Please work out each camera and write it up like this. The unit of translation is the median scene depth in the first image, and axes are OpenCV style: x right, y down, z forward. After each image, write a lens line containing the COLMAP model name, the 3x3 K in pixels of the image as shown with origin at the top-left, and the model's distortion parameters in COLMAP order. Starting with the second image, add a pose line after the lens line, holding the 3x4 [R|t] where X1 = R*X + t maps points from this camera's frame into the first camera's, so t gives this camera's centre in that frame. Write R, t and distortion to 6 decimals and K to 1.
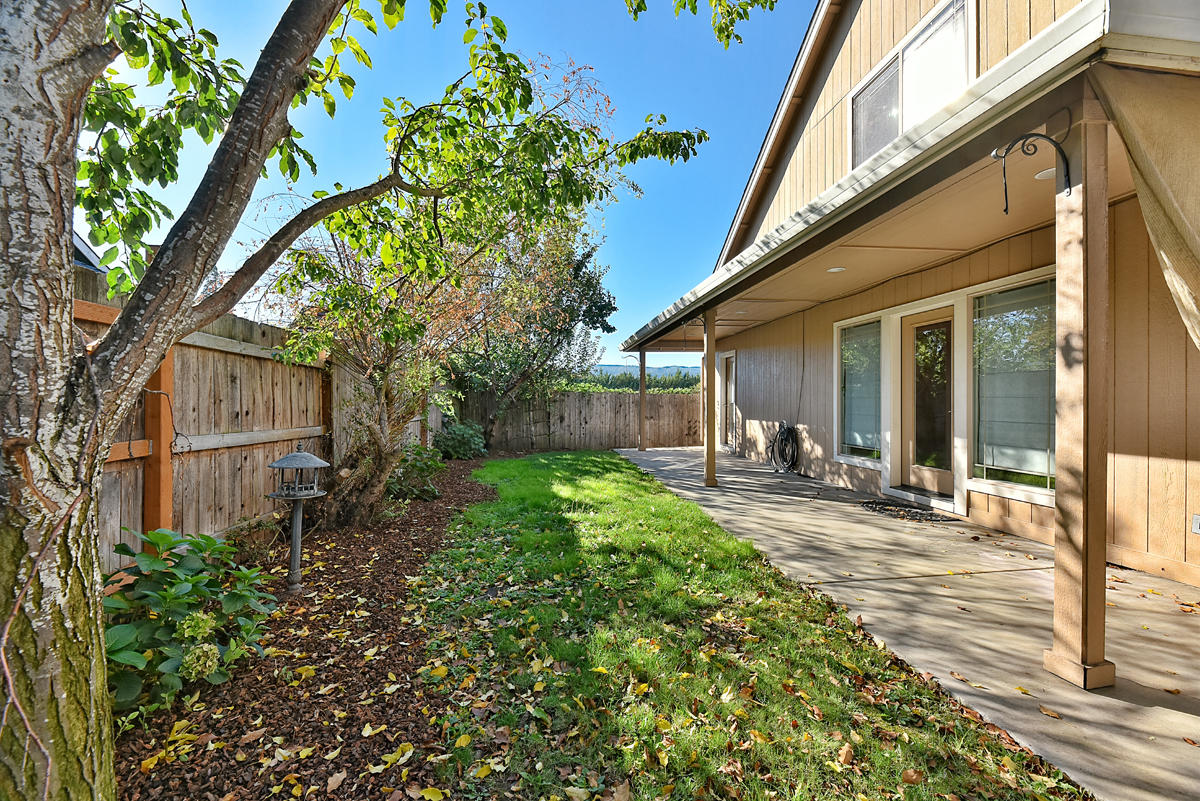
lens RADIAL K [[482.0, 0, 602.3], [0, 482.0, 401.6], [0, 0, 1]] dist [-0.000161, -0.000054]
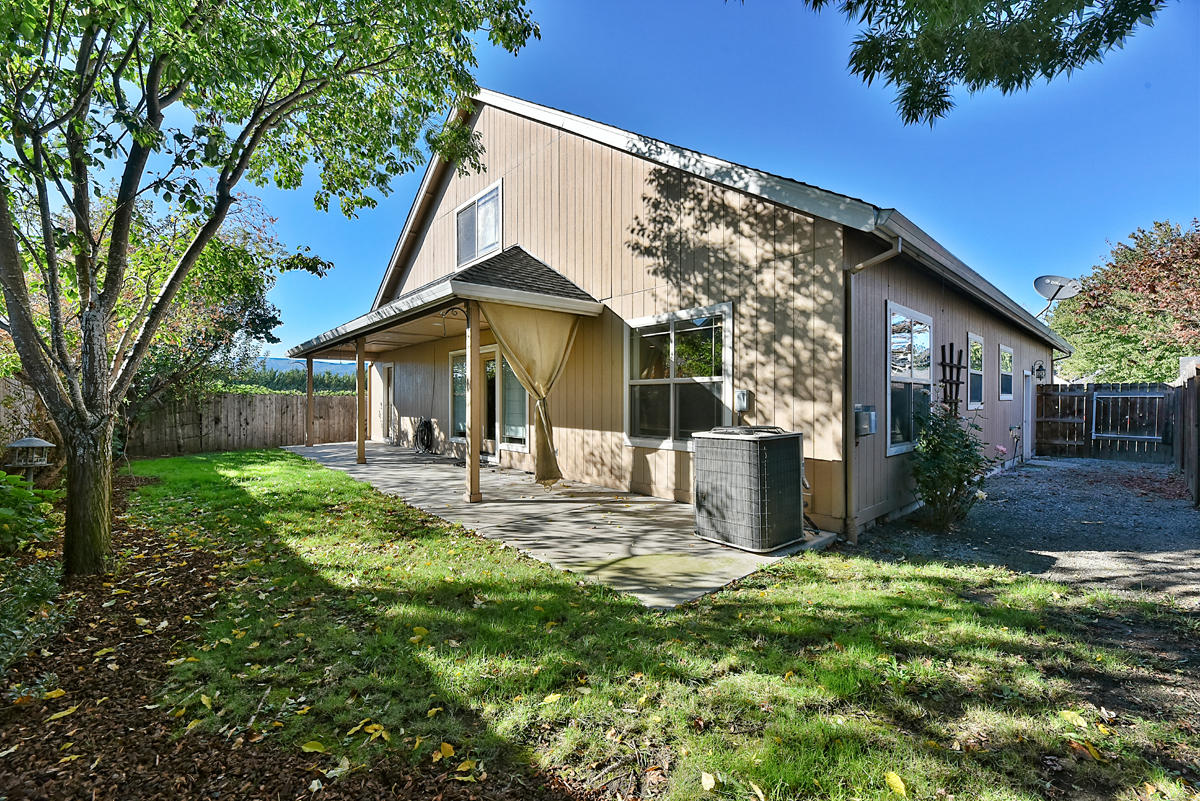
lens RADIAL K [[482.0, 0, 599.2], [0, 482.0, 402.4], [0, 0, 1]] dist [-0.000161, -0.000054]
pose [[0.822088, -0.000528, 0.569360, -0.002915], [0.000816, 1.000000, -0.000250, -0.000956], [-0.569359, 0.000670, 0.822088, -0.474336]]
